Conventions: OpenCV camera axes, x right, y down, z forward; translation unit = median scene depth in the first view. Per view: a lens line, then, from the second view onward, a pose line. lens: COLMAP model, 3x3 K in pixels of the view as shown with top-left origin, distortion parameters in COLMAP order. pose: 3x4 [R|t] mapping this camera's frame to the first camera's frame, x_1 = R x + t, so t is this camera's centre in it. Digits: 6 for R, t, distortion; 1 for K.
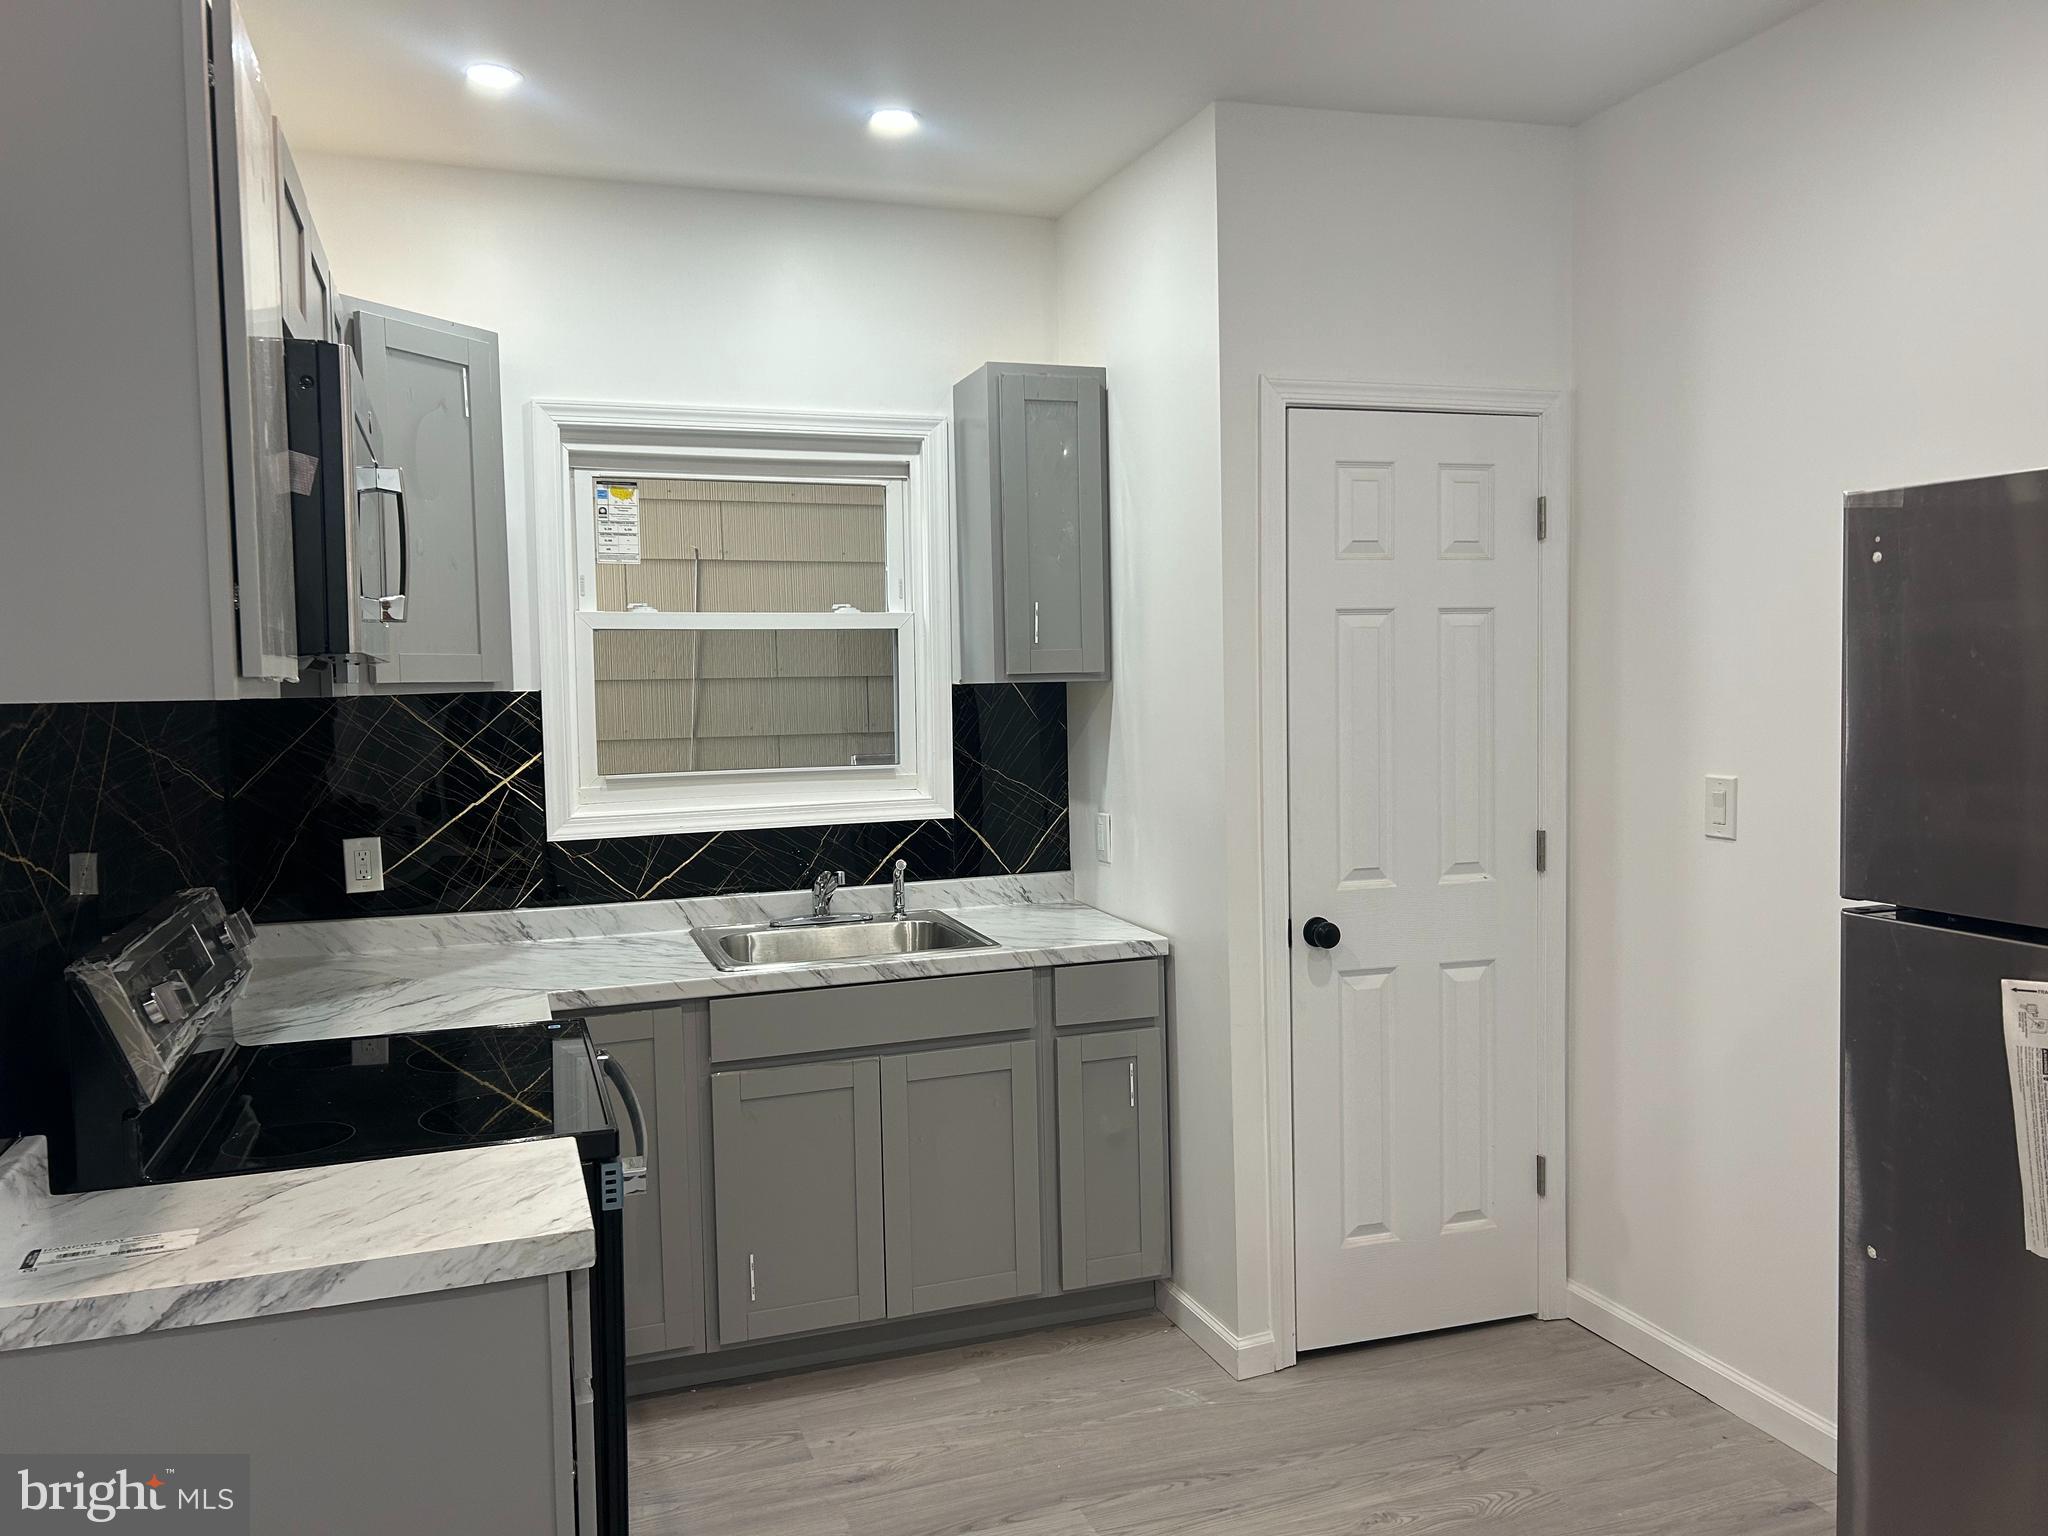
lens RADIAL K [[1549.9, 0, 1022.6], [0, 1549.9, 768.0], [0, 0, 1]] dist [0.022626, -0.008894]
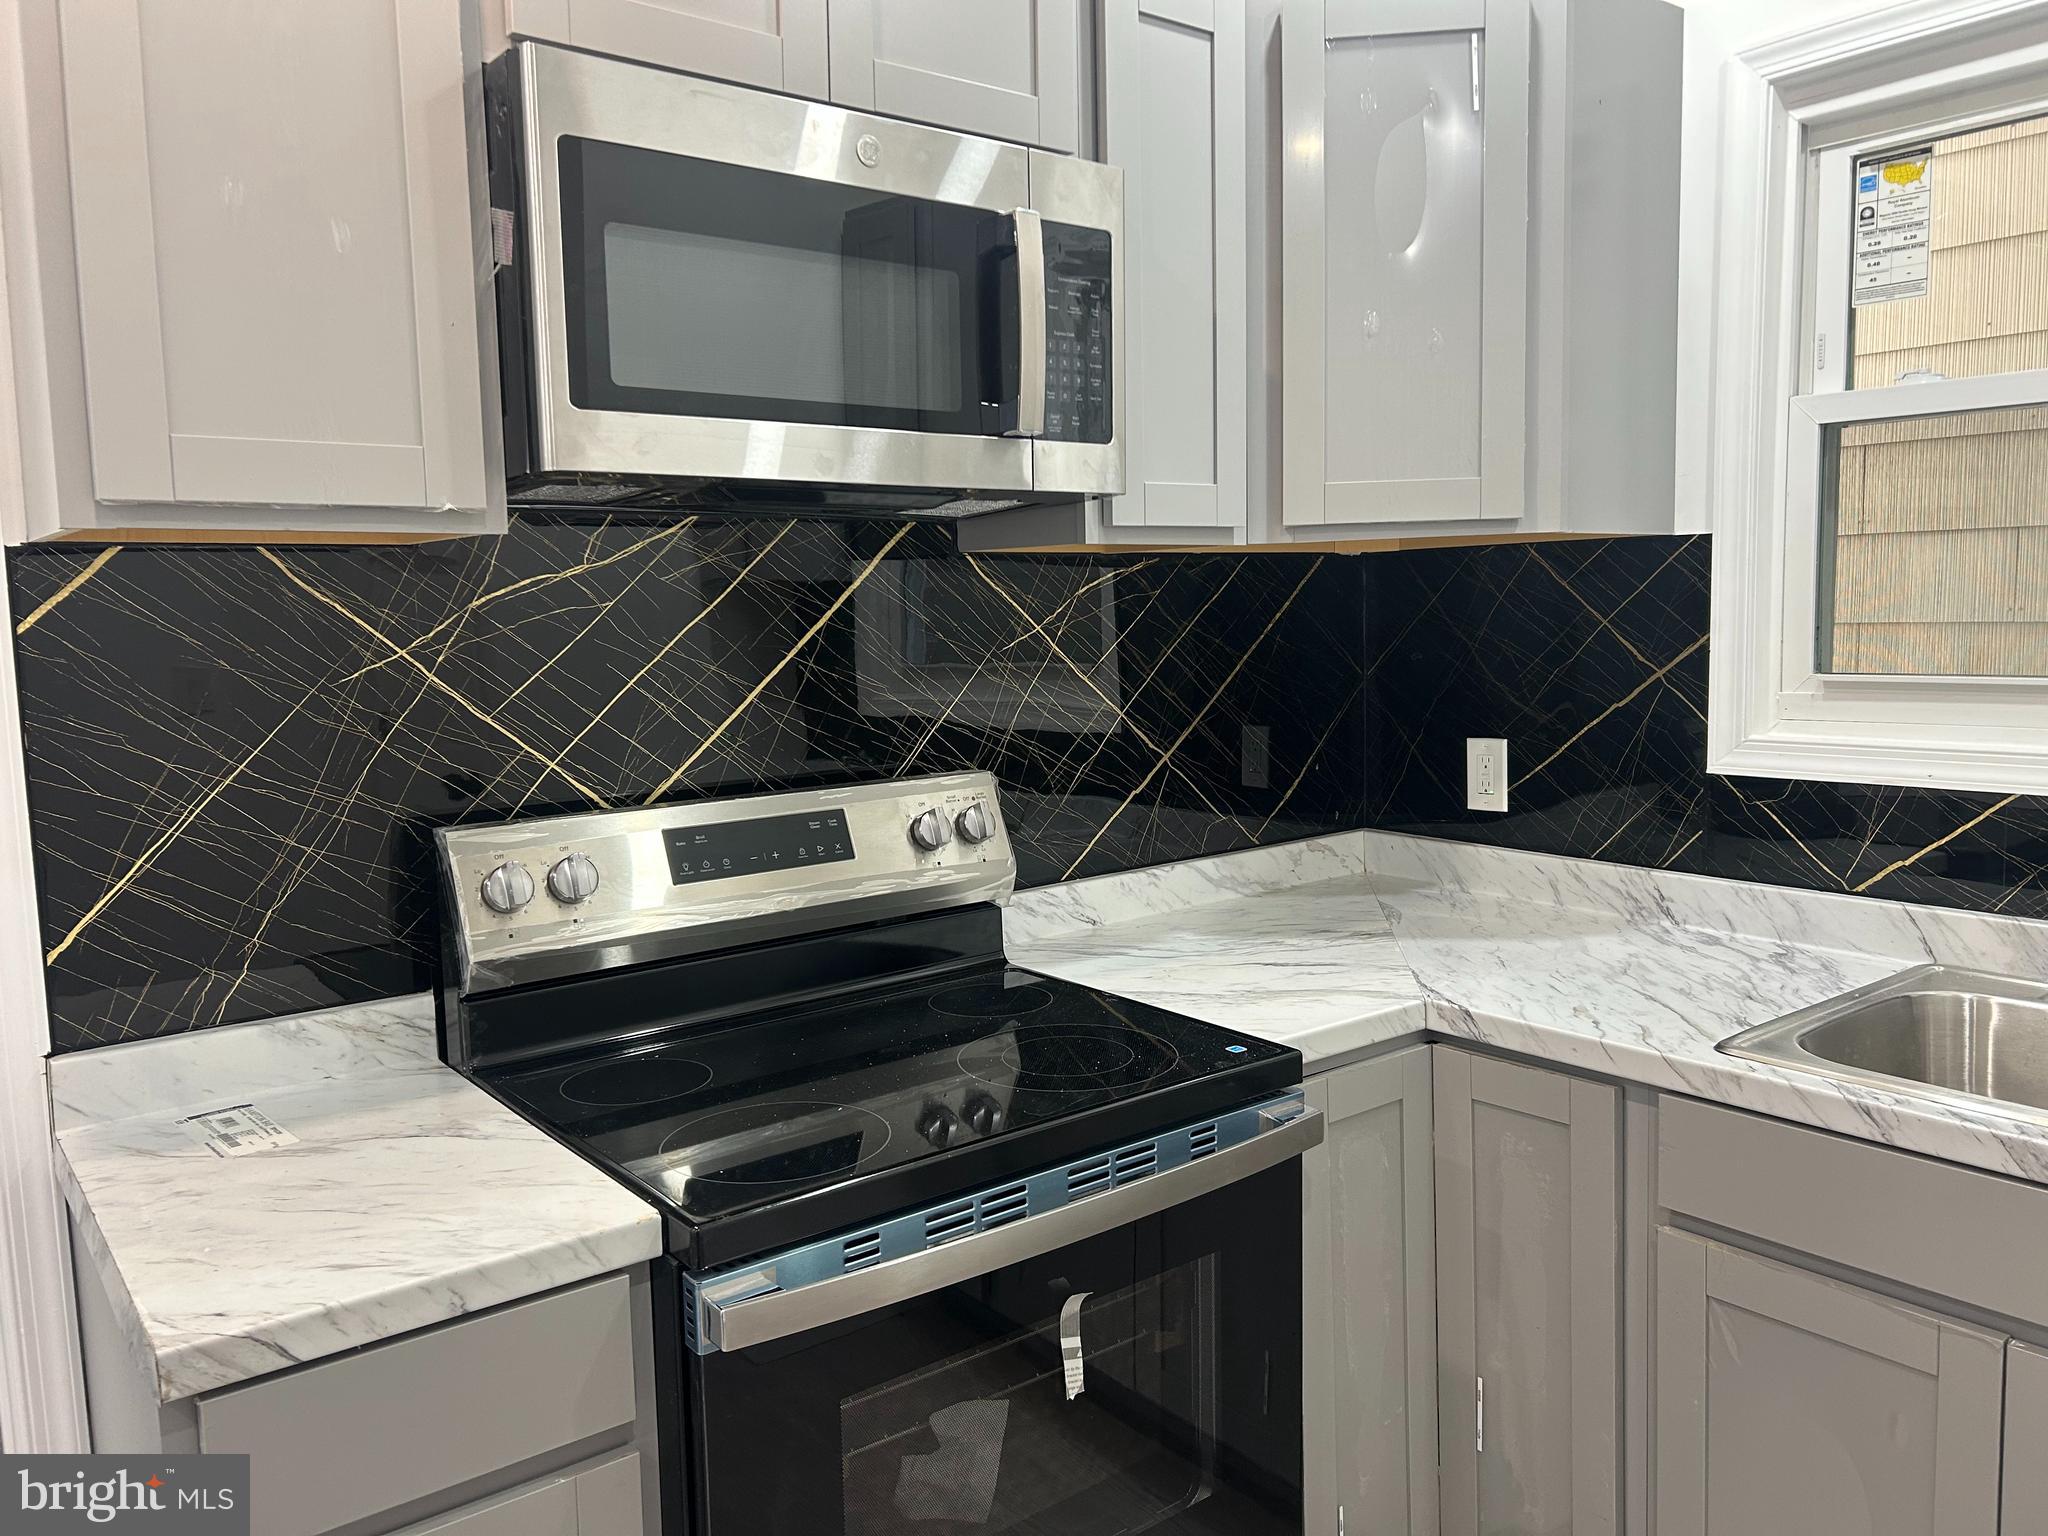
lens RADIAL K [[1549.9, 0, 1027.8], [0, 1549.9, 754.8], [0, 0, 1]] dist [0.022626, -0.008894]
pose [[0.331665, 0.105018, -0.937534, 0.195639], [-0.040202, 0.994455, 0.097172, -0.010356], [0.942540, 0.005462, 0.334048, 0.531946]]
